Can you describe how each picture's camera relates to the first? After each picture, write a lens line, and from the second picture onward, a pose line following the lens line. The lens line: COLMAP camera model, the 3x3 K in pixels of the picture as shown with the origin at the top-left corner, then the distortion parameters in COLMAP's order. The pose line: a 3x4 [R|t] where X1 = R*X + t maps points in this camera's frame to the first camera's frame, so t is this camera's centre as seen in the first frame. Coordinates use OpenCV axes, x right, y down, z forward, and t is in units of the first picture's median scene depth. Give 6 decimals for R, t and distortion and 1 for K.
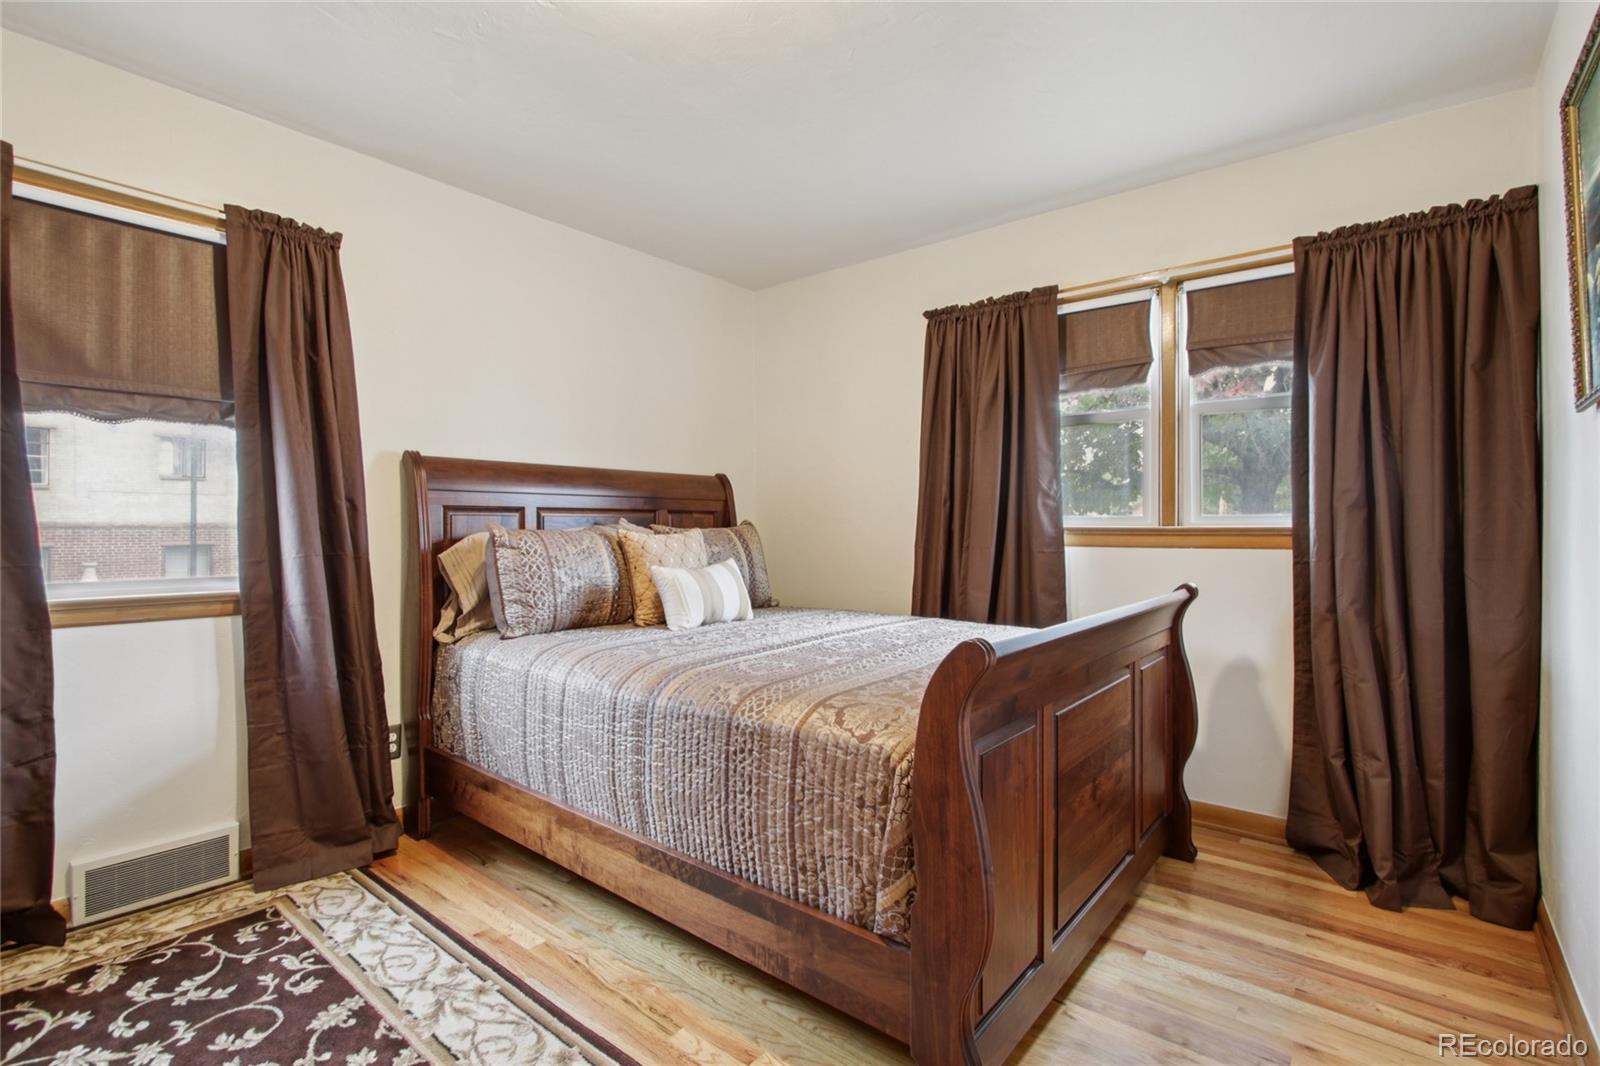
lens RADIAL K [[737.1, 0, 794.8], [0, 737.1, 534.8], [0, 0, 1]] dist [-0.017241, 0.000677]
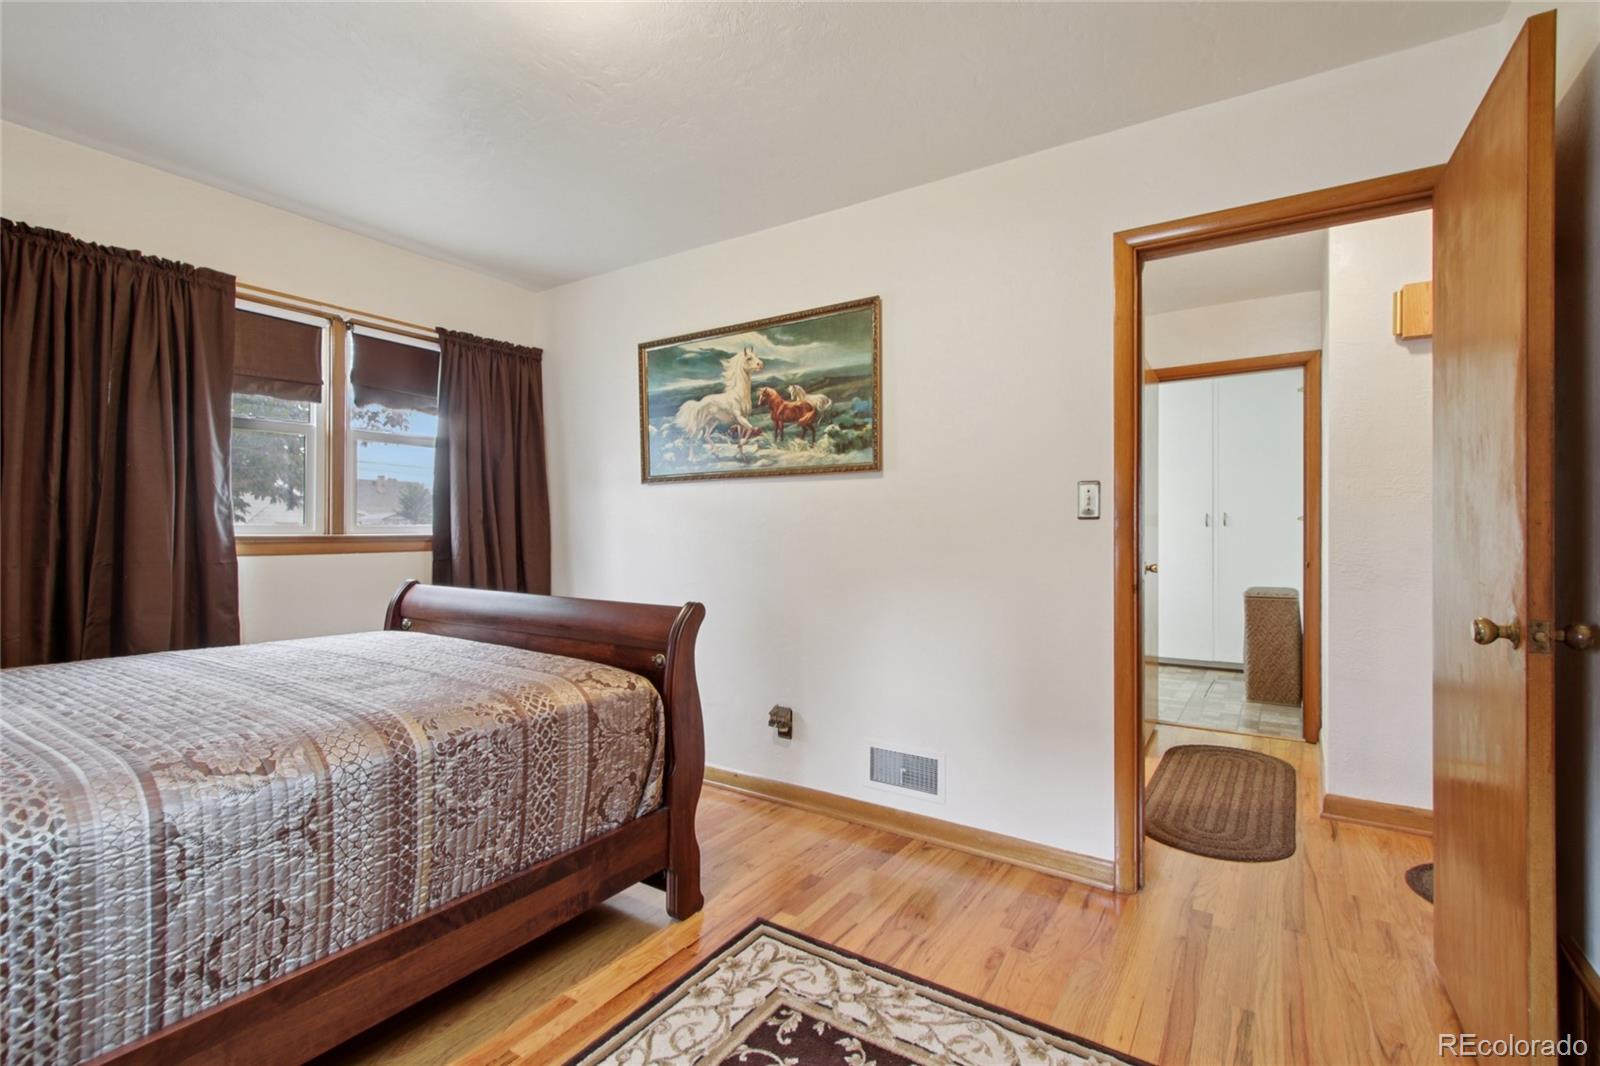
lens RADIAL K [[737.1, 0, 797.5], [0, 737.1, 529.3], [0, 0, 1]] dist [-0.017241, 0.000677]
pose [[-0.105725, 0.001158, 0.994395, -0.698350], [0.008015, 0.999968, -0.000312, -0.013947], [-0.994363, 0.007937, -0.105731, 0.424477]]
